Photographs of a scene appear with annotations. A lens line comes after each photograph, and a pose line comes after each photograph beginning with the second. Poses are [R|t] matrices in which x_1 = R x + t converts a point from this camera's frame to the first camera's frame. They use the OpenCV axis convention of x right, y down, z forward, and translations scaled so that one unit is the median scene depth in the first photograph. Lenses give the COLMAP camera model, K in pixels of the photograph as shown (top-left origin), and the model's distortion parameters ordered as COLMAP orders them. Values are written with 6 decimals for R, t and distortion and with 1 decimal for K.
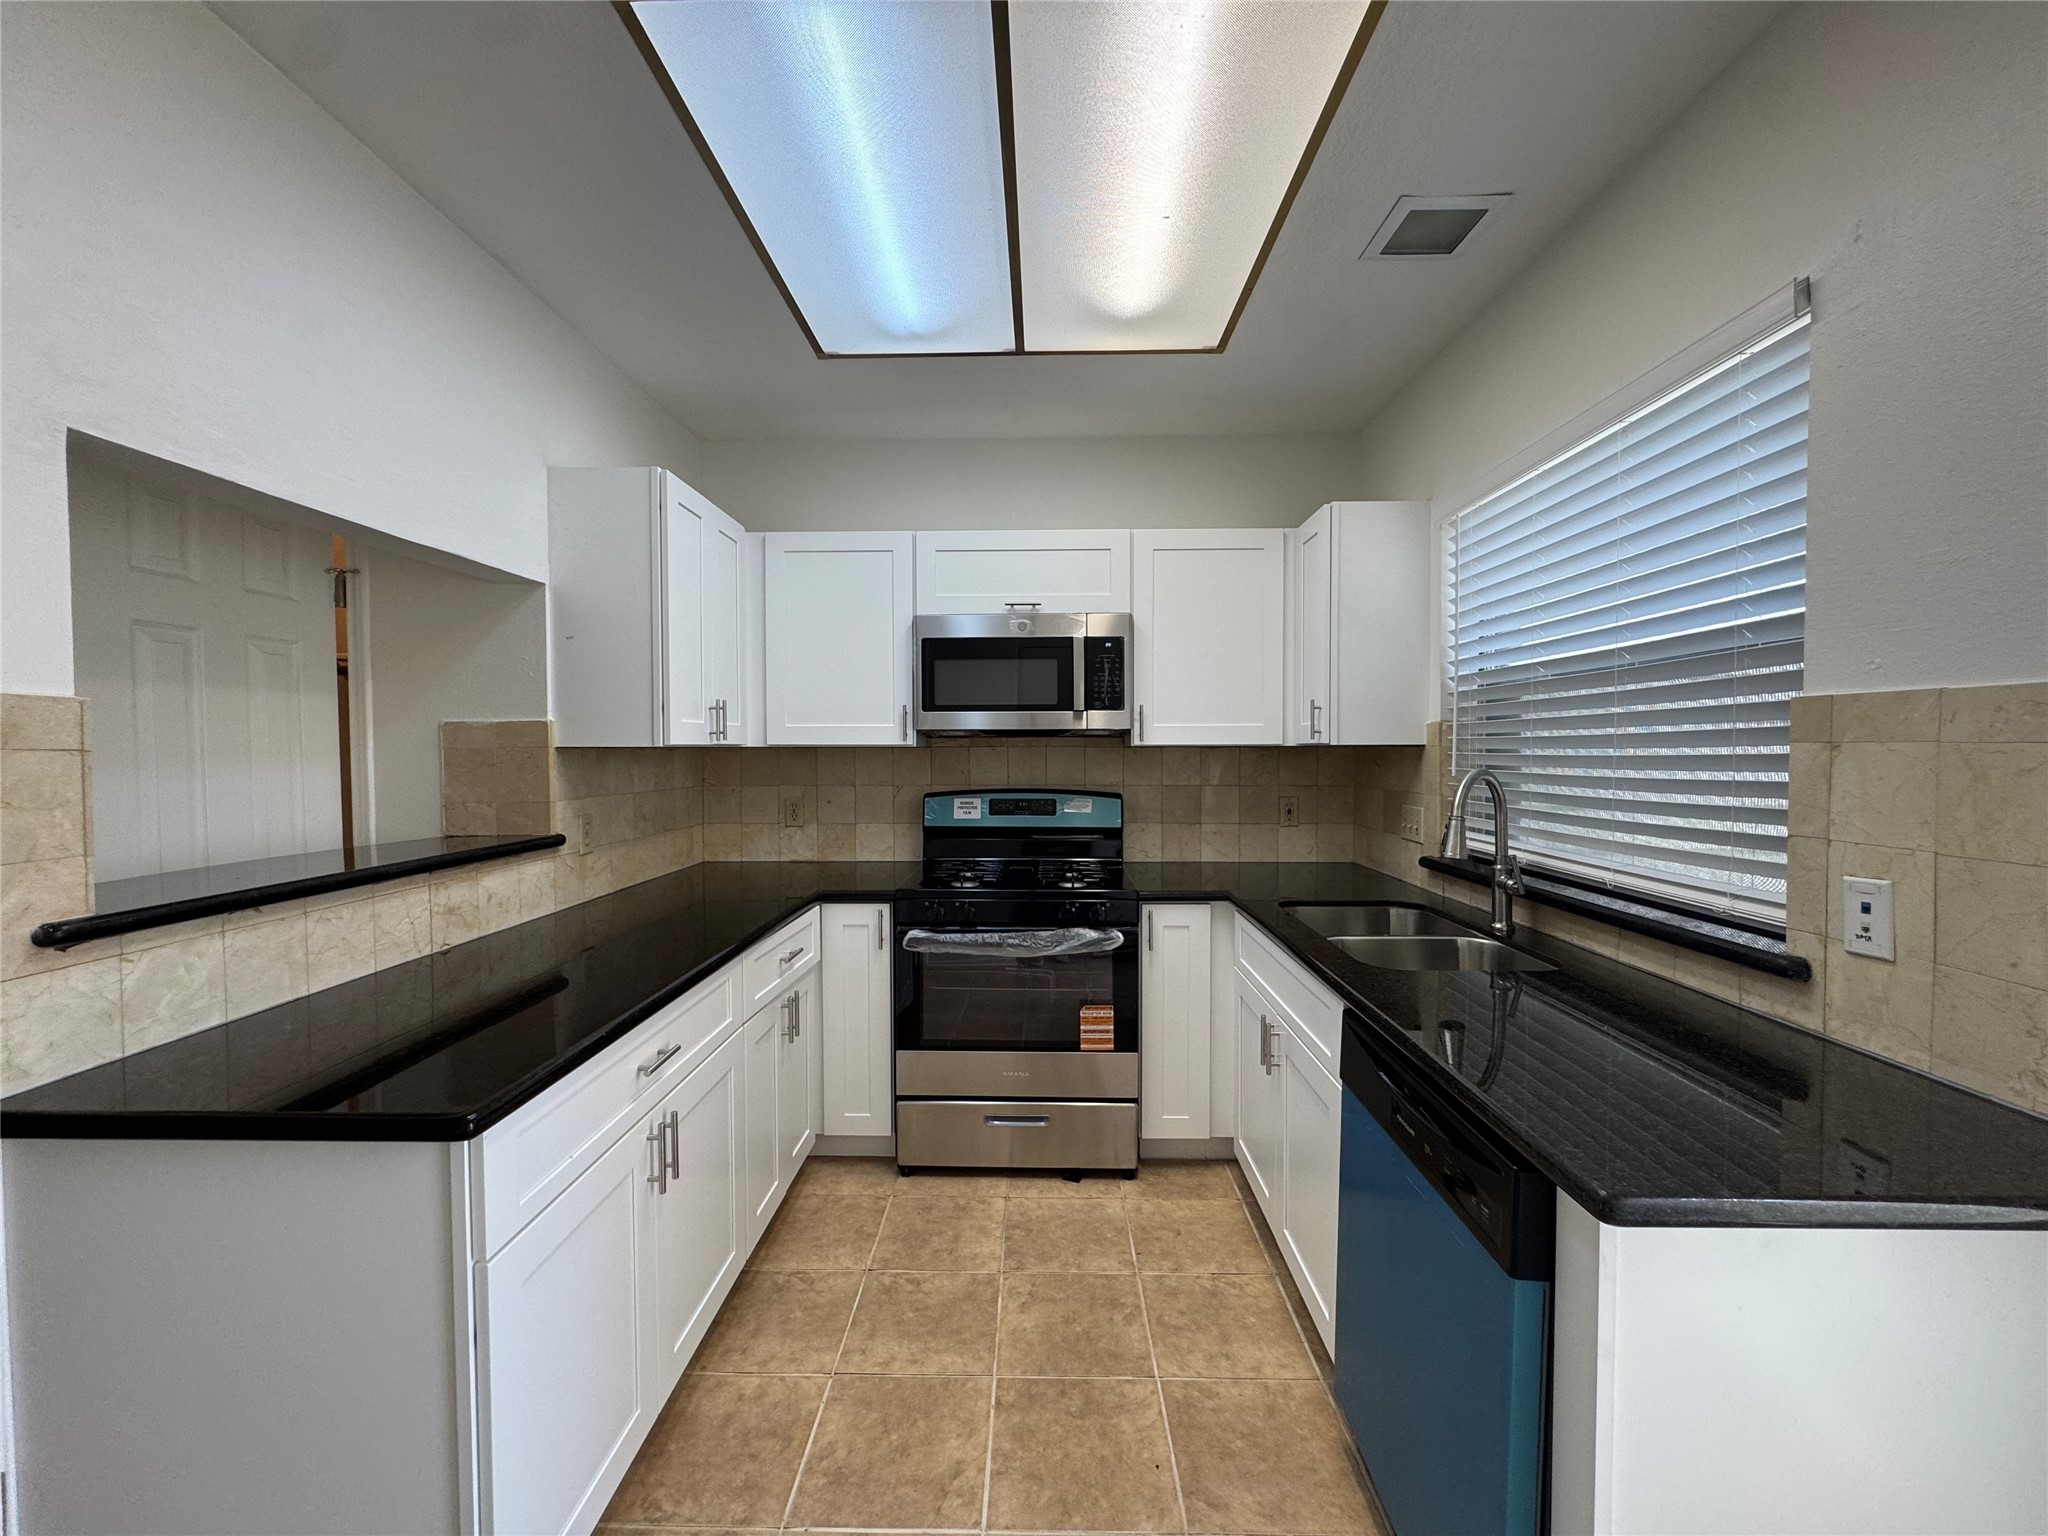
lens RADIAL K [[832.4, 0, 1027.2], [0, 832.4, 762.4], [0, 0, 1]] dist [-0.001591, -0.000703]
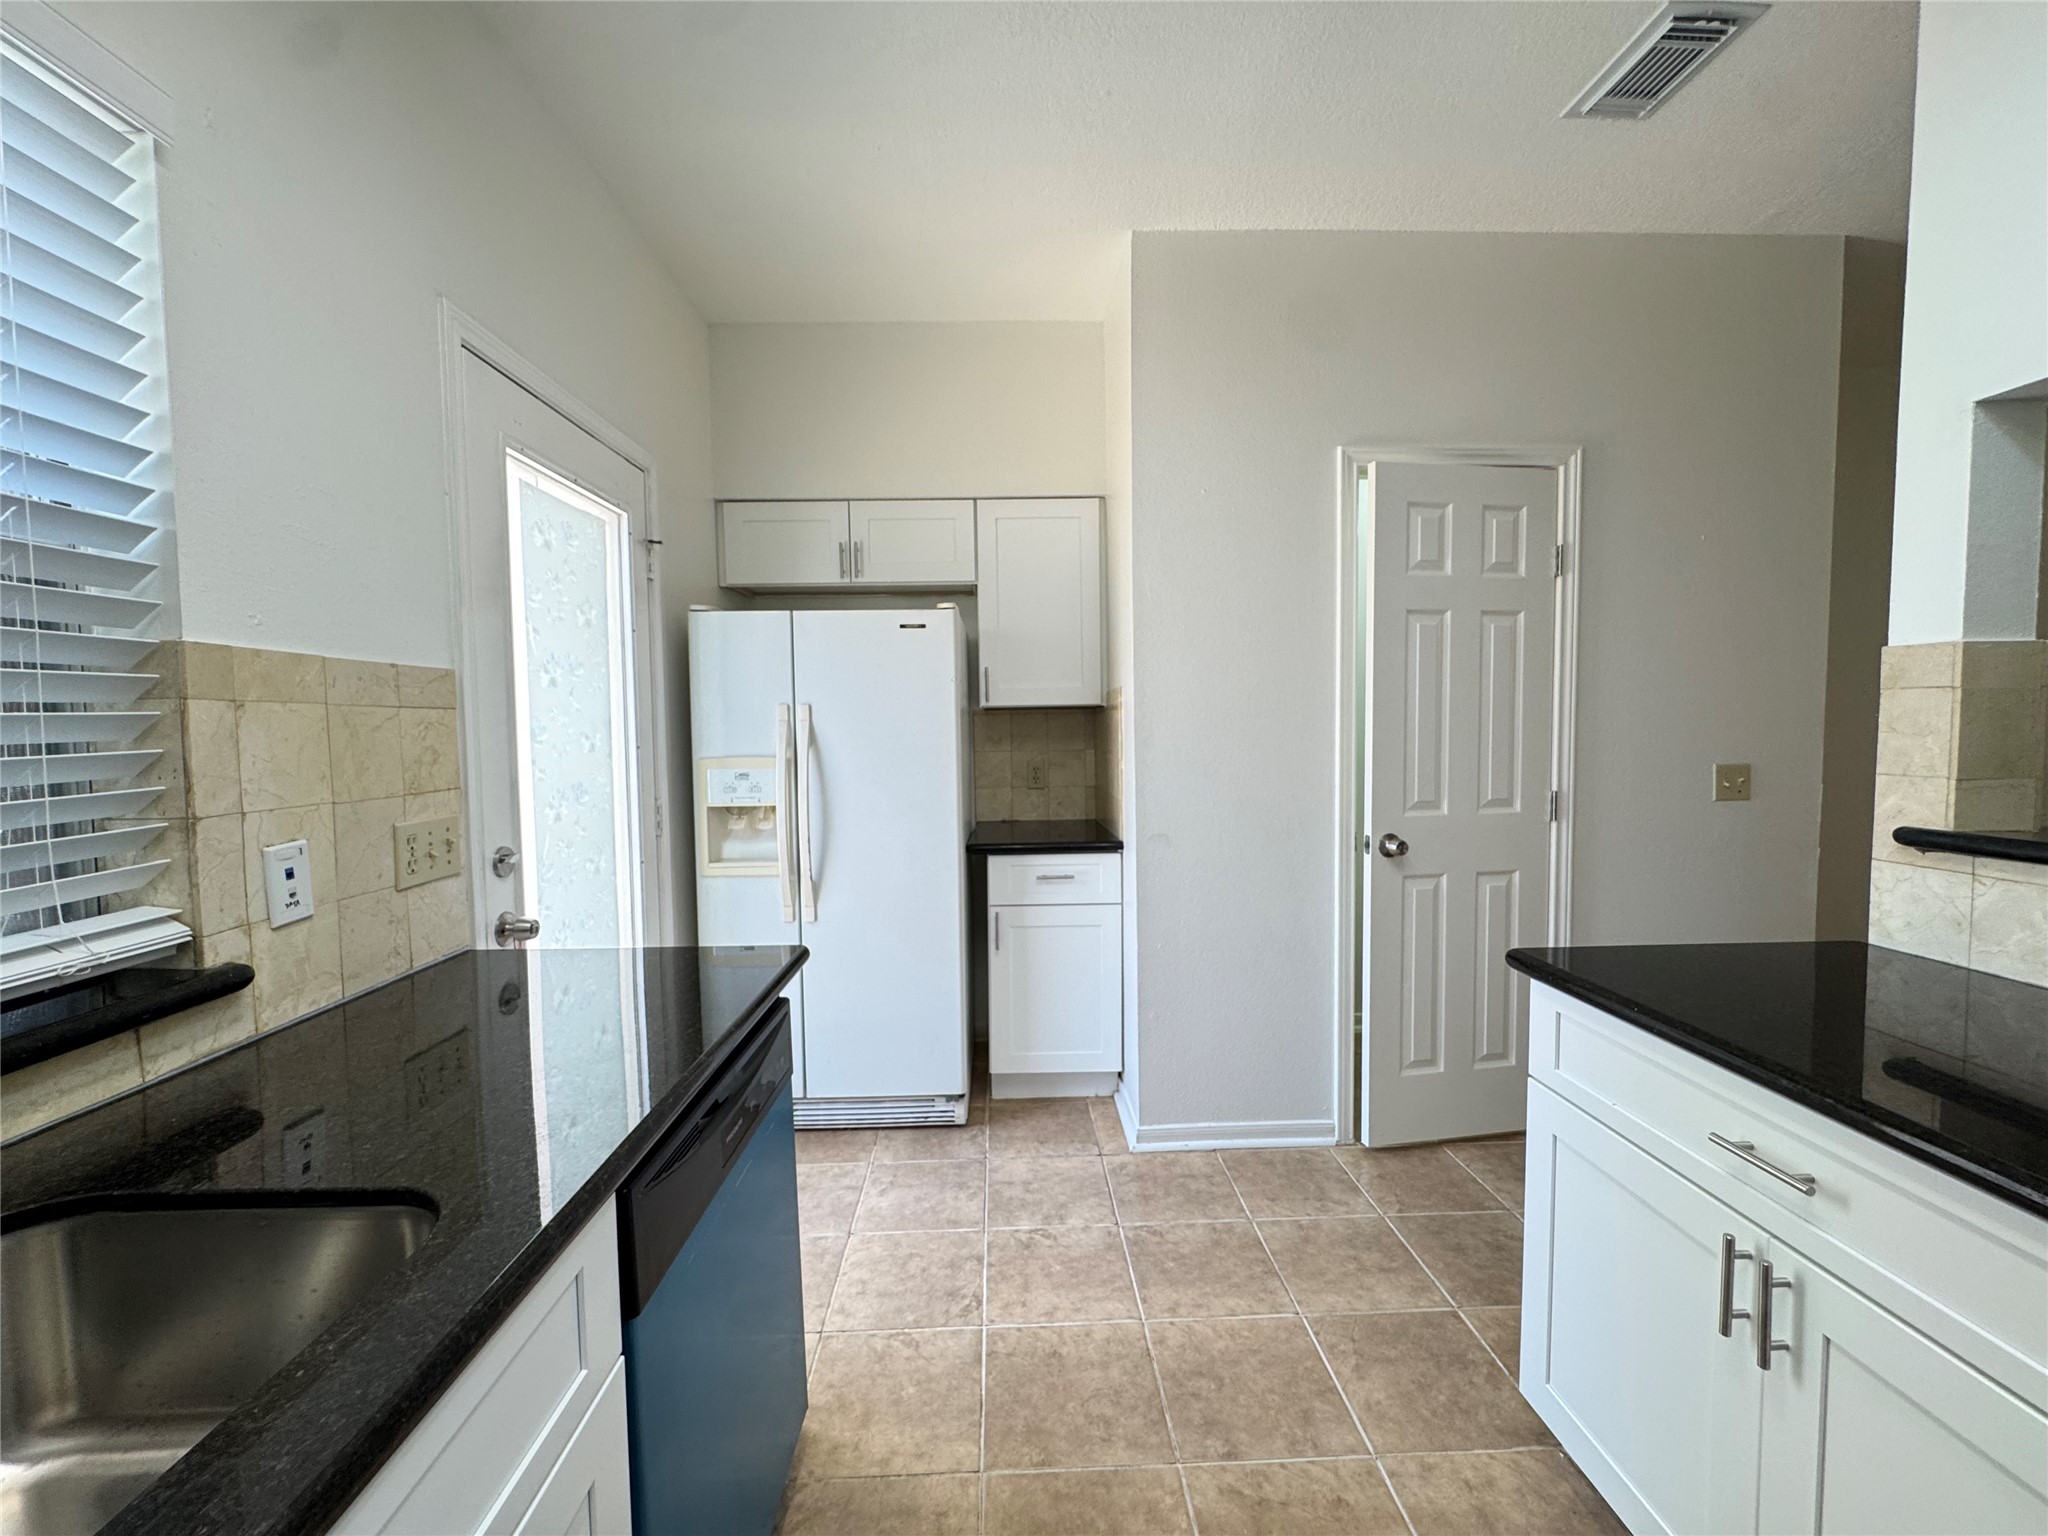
lens RADIAL K [[832.4, 0, 1026.9], [0, 832.4, 777.1], [0, 0, 1]] dist [-0.001591, -0.000703]
pose [[-0.998081, 0.020365, -0.058474, 0.207164], [0.015740, 0.996790, 0.078498, 0.000314], [0.059885, 0.077427, -0.995198, 2.025678]]
